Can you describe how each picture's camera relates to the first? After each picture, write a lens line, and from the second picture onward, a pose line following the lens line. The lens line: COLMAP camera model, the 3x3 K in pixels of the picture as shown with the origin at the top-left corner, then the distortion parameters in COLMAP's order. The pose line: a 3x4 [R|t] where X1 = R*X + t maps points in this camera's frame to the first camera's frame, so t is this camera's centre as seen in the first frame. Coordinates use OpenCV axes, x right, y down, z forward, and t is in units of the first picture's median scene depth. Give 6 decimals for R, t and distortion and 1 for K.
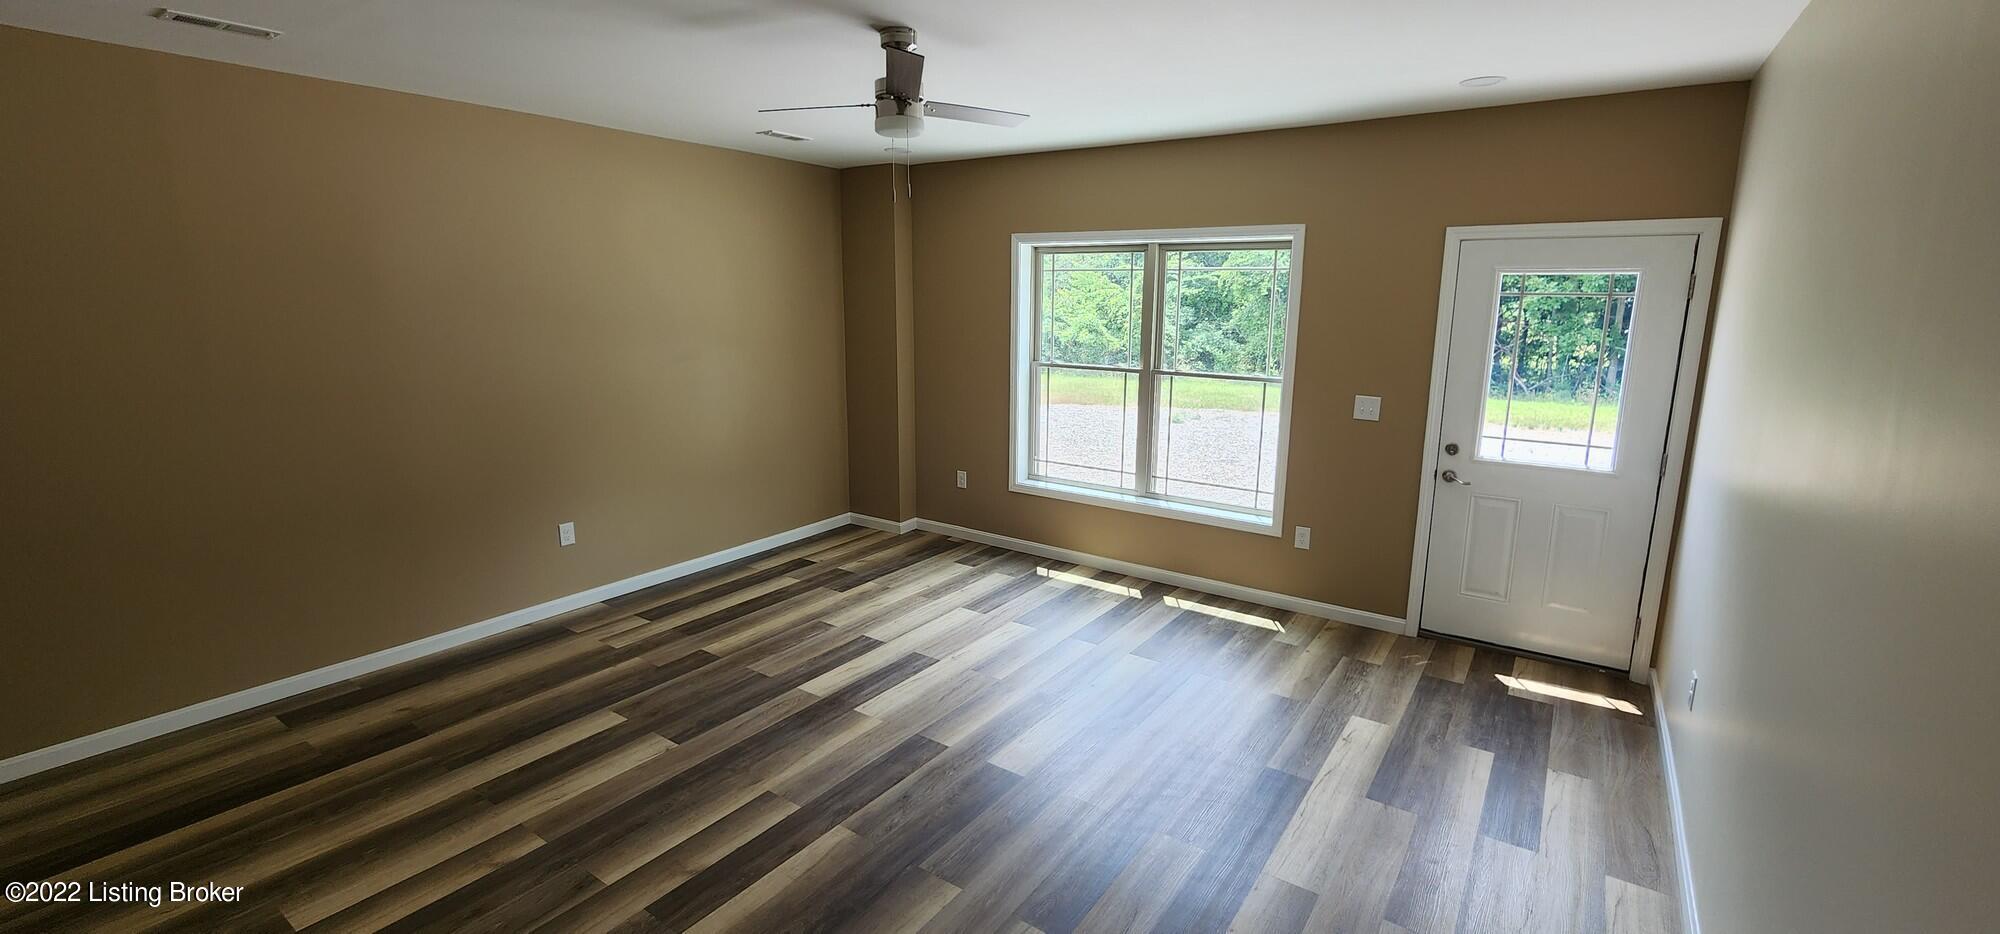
lens RADIAL K [[830.4, 0, 1011.2], [0, 830.4, 472.0], [0, 0, 1]] dist [0.000106, -0.000115]
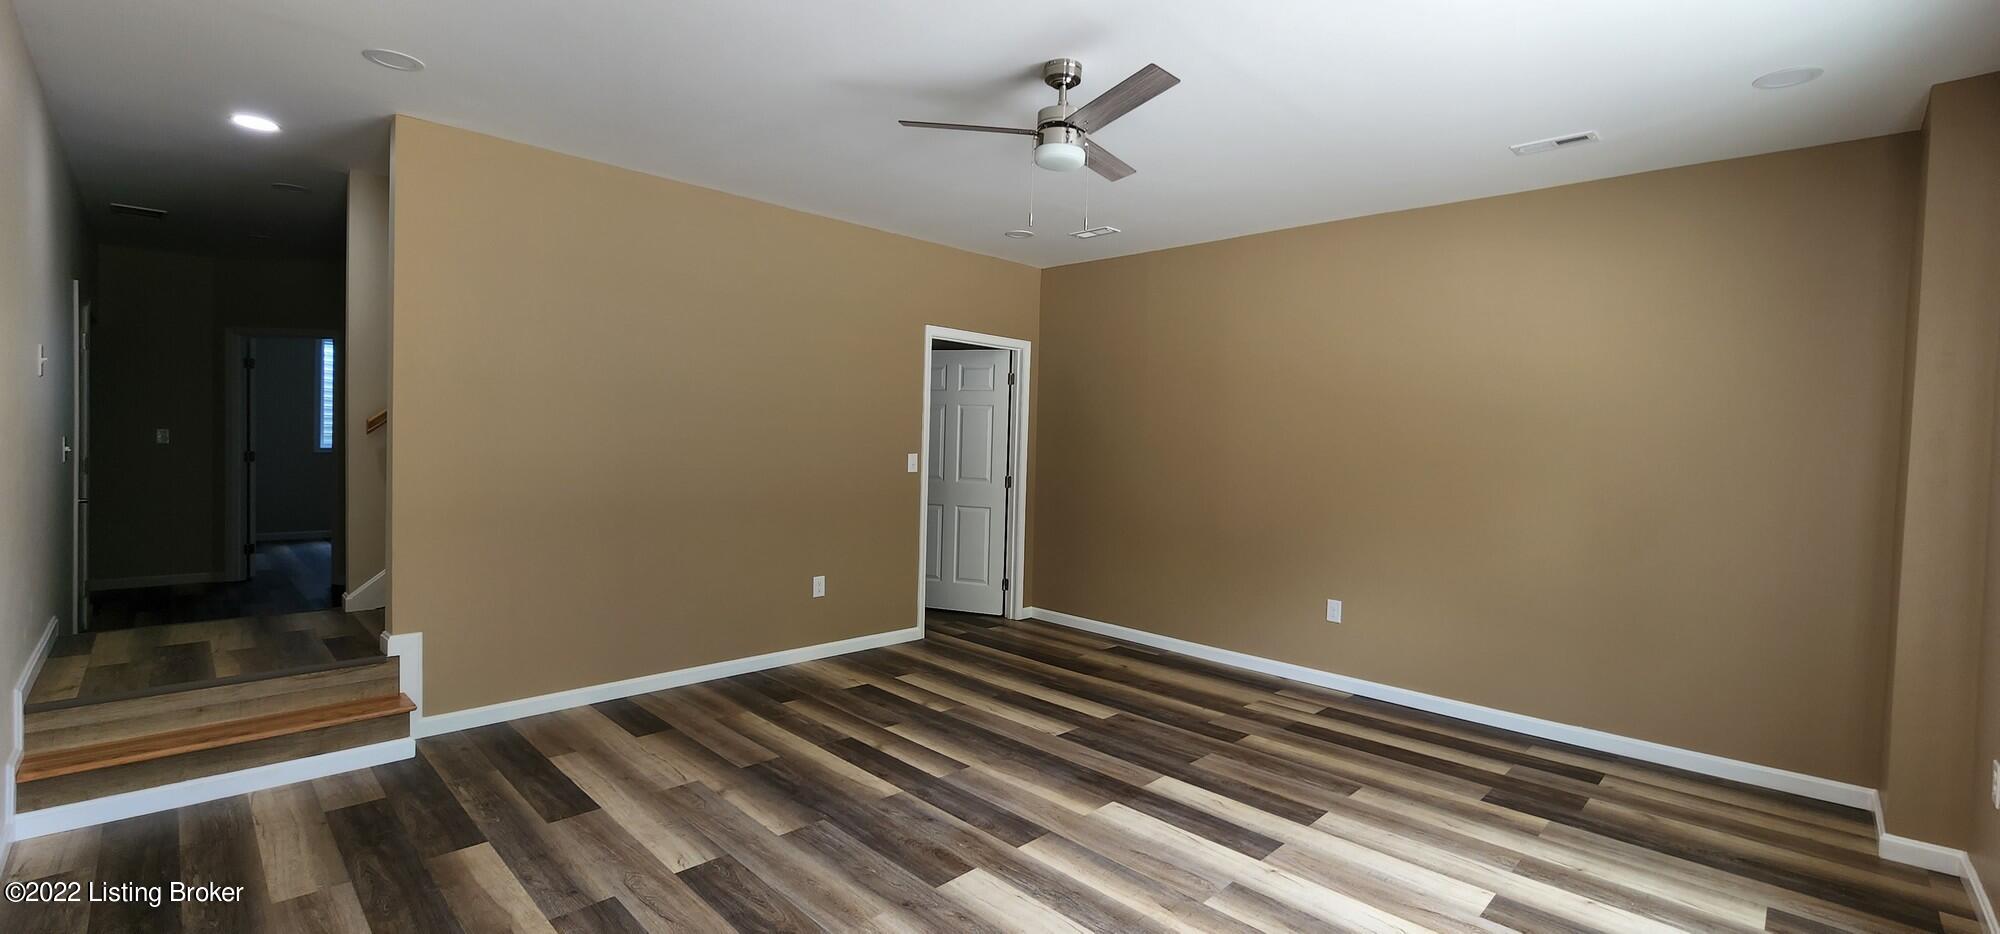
lens RADIAL K [[830.4, 0, 1005.9], [0, 830.4, 464.7], [0, 0, 1]] dist [0.000106, -0.000115]
pose [[-0.174652, 0.019565, -0.984436, 0.490402], [-0.235625, 0.969923, 0.061080, -0.061282], [0.956022, 0.242625, -0.164788, 0.679062]]
